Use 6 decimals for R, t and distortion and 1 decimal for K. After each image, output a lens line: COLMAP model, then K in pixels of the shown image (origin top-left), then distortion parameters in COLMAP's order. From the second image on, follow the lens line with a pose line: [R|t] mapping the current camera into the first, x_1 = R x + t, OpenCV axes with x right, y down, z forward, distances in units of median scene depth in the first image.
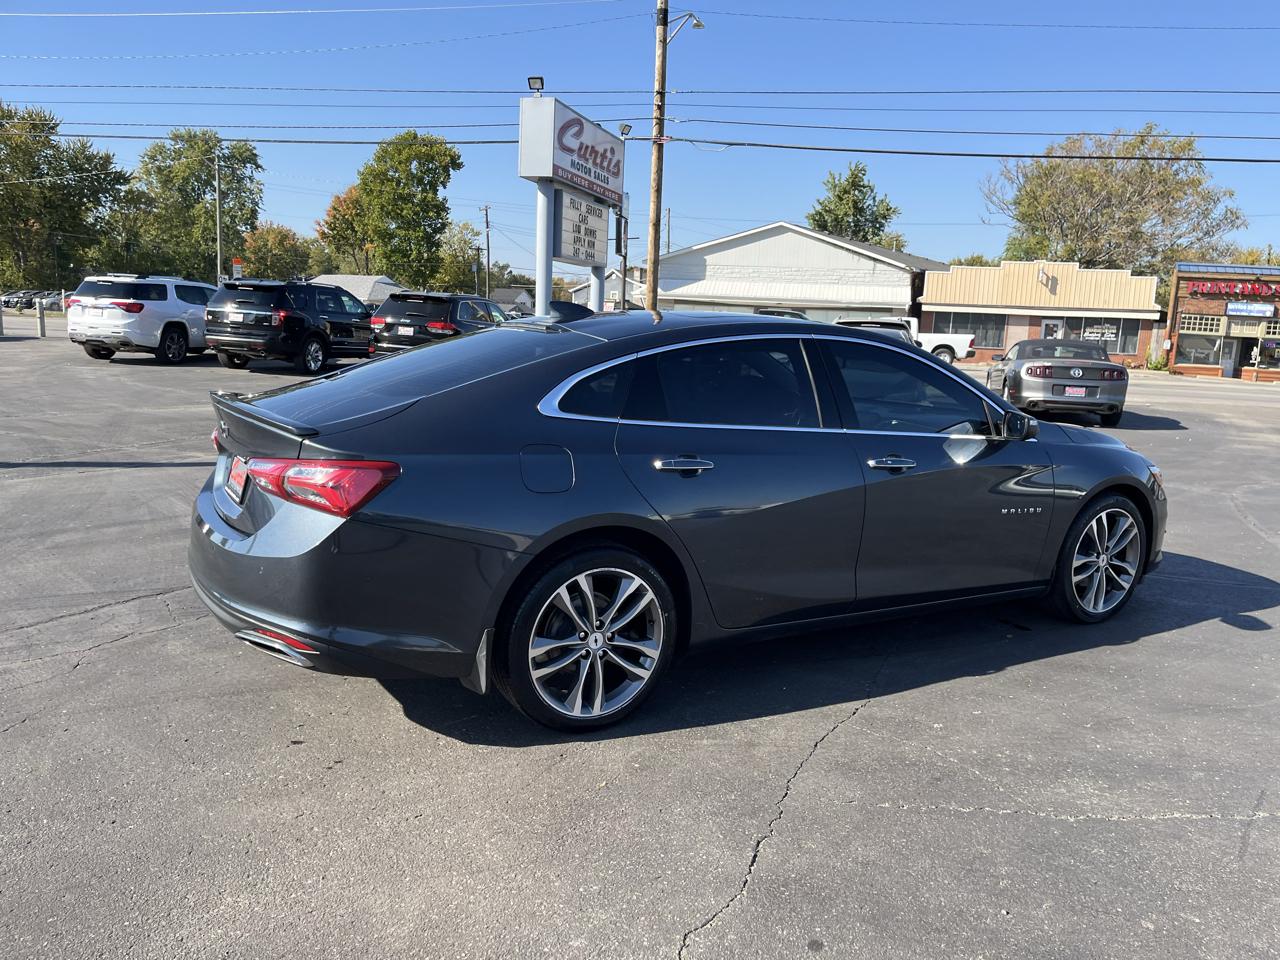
lens RADIAL K [[967.4, 0, 654.4], [0, 967.4, 482.4], [0, 0, 1]] dist [0.059342, -0.071579]
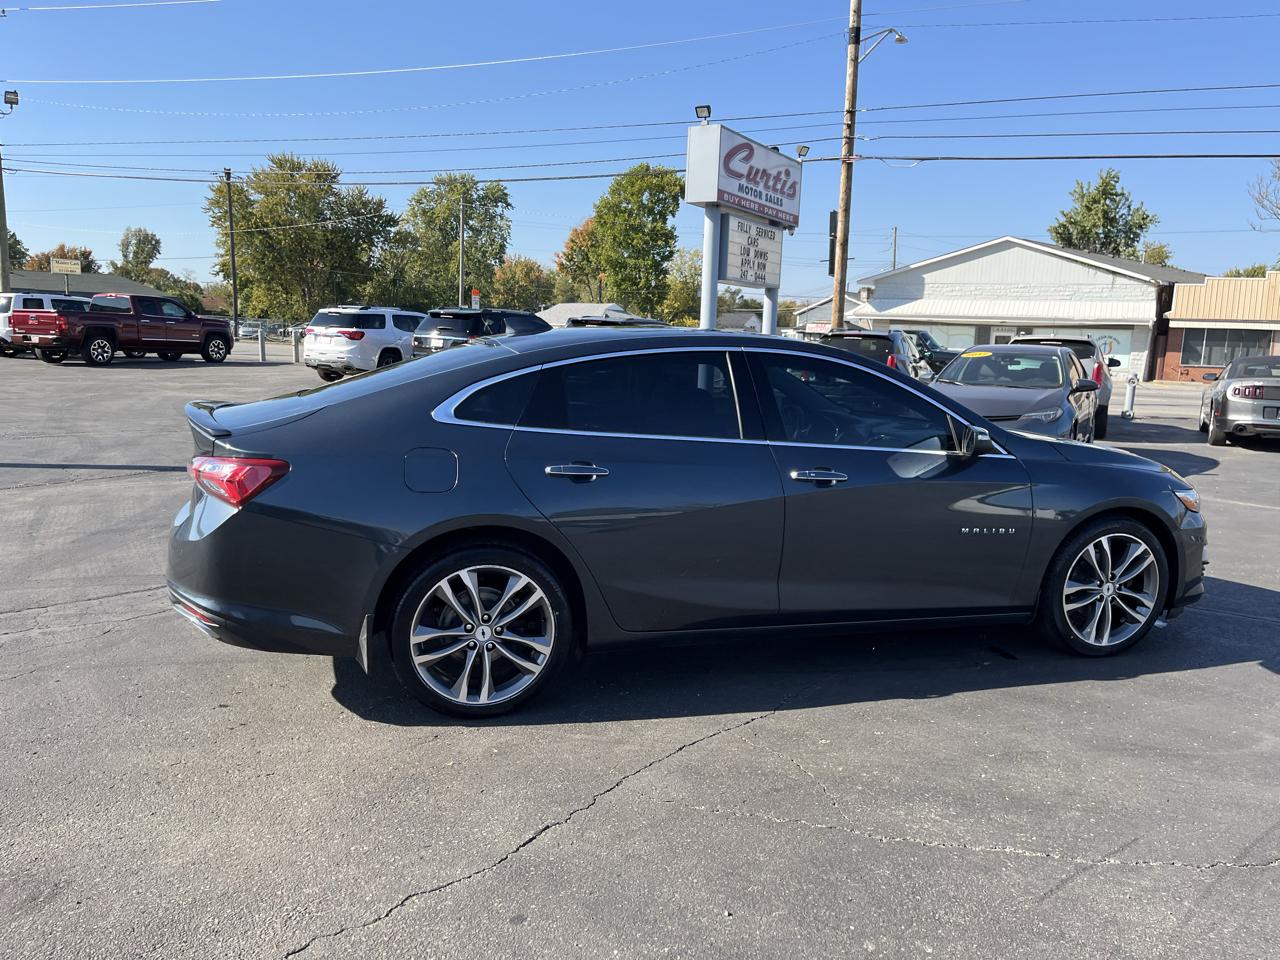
lens RADIAL K [[968.5, 0, 655.6], [0, 968.5, 484.8], [0, 0, 1]] dist [0.056452, -0.065304]
pose [[0.972547, 0.023033, -0.231562, 0.059957], [-0.027917, 0.999451, -0.017840, 0.002237], [0.231024, 0.023815, 0.972657, -0.000146]]
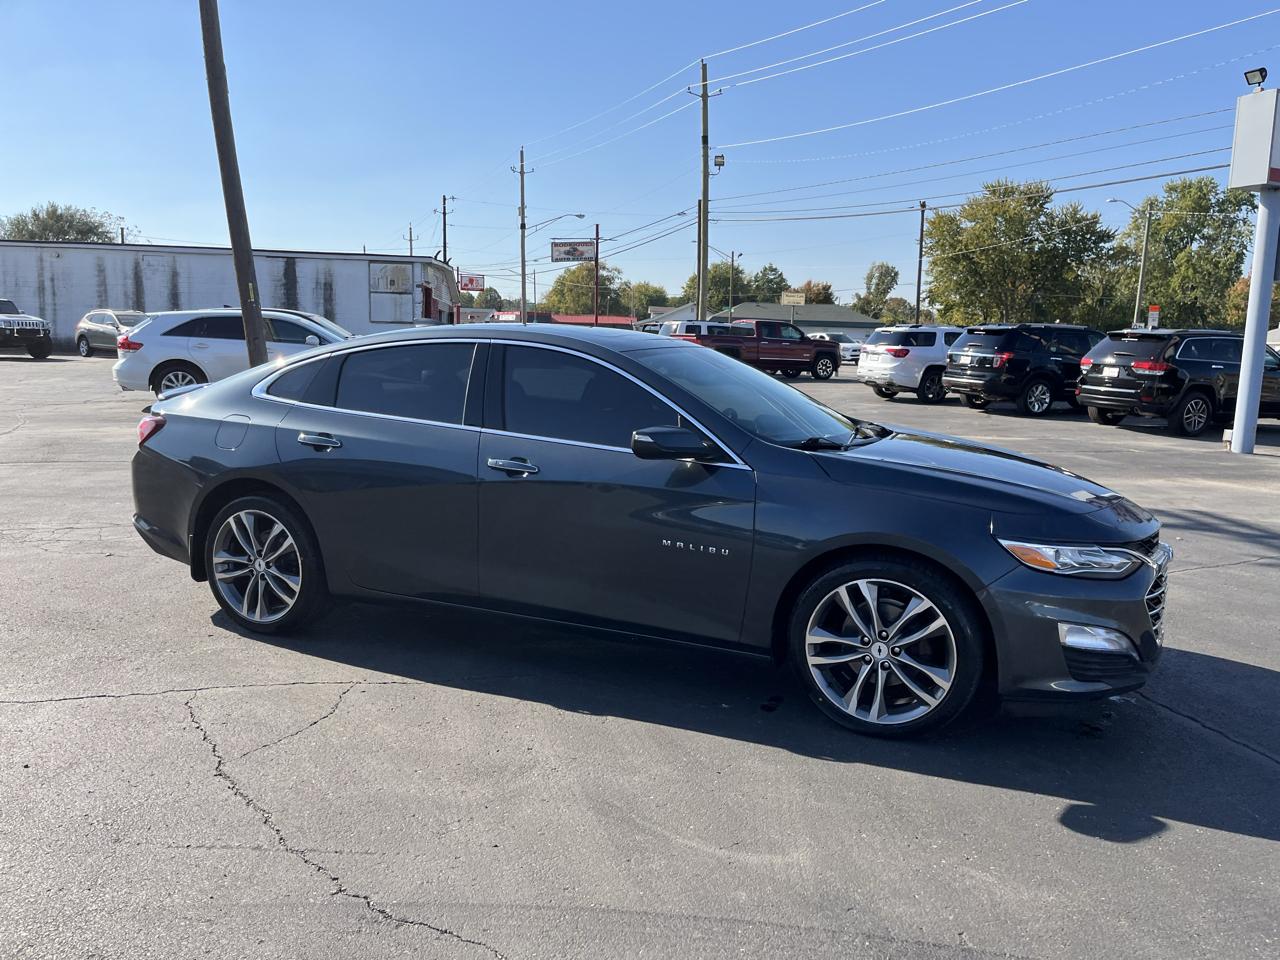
lens RADIAL K [[967.4, 0, 654.4], [0, 967.4, 482.4], [0, 0, 1]] dist [0.059342, -0.071579]
pose [[0.587362, 0.093802, -0.803870, 0.217306], [-0.135551, 0.990632, 0.016552, -0.007531], [0.797892, 0.099243, 0.594575, 0.101267]]
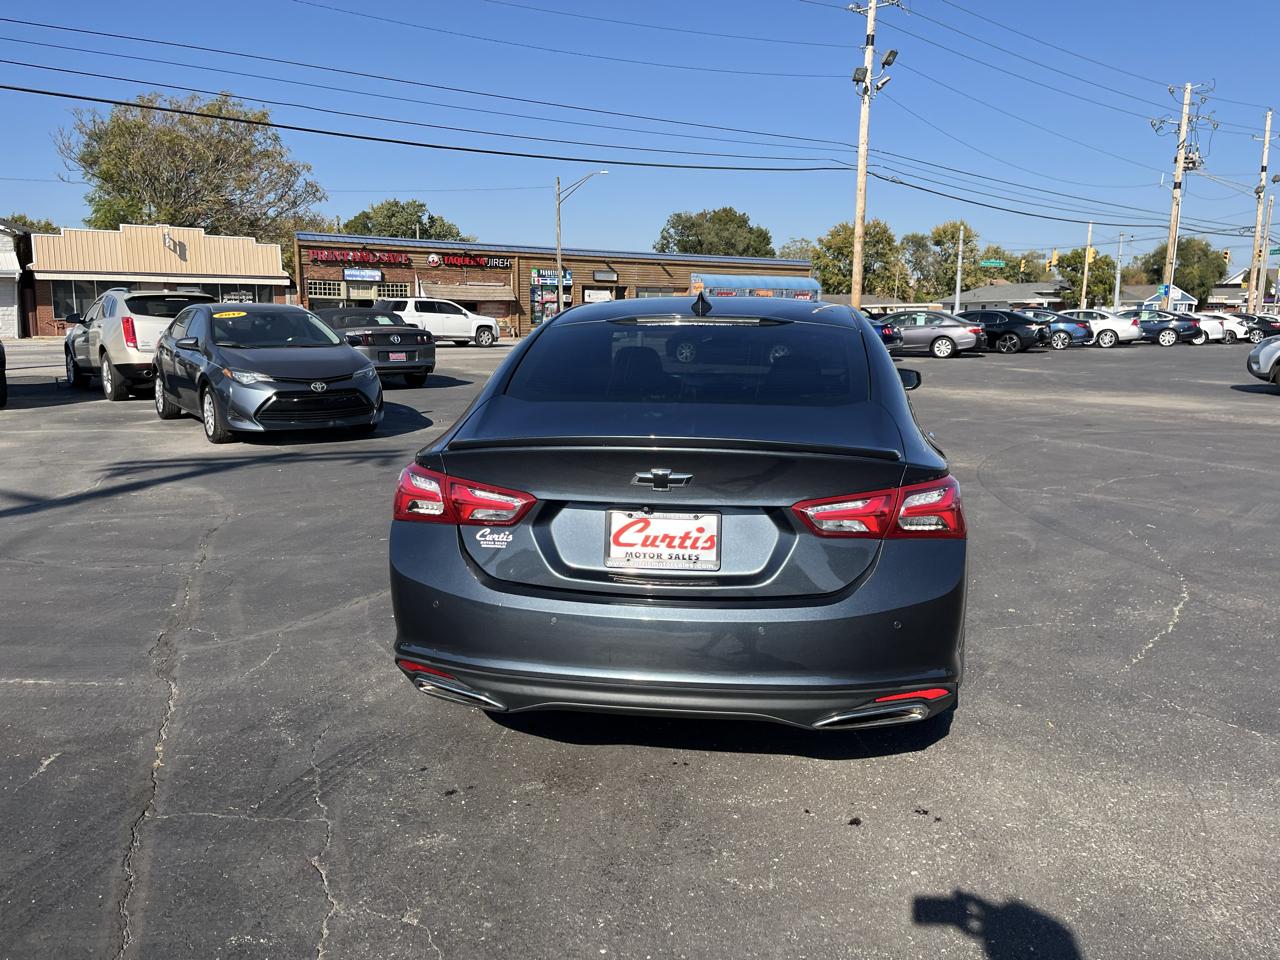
lens RADIAL K [[966.6, 0, 653.5], [0, 966.6, 466.2], [0, 0, 1]] dist [0.067901, -0.096078]
pose [[0.630500, -0.163495, 0.758775, -0.167109], [0.149444, 0.984844, 0.088028, -0.021730], [-0.761667, 0.057893, 0.645377, 0.088908]]
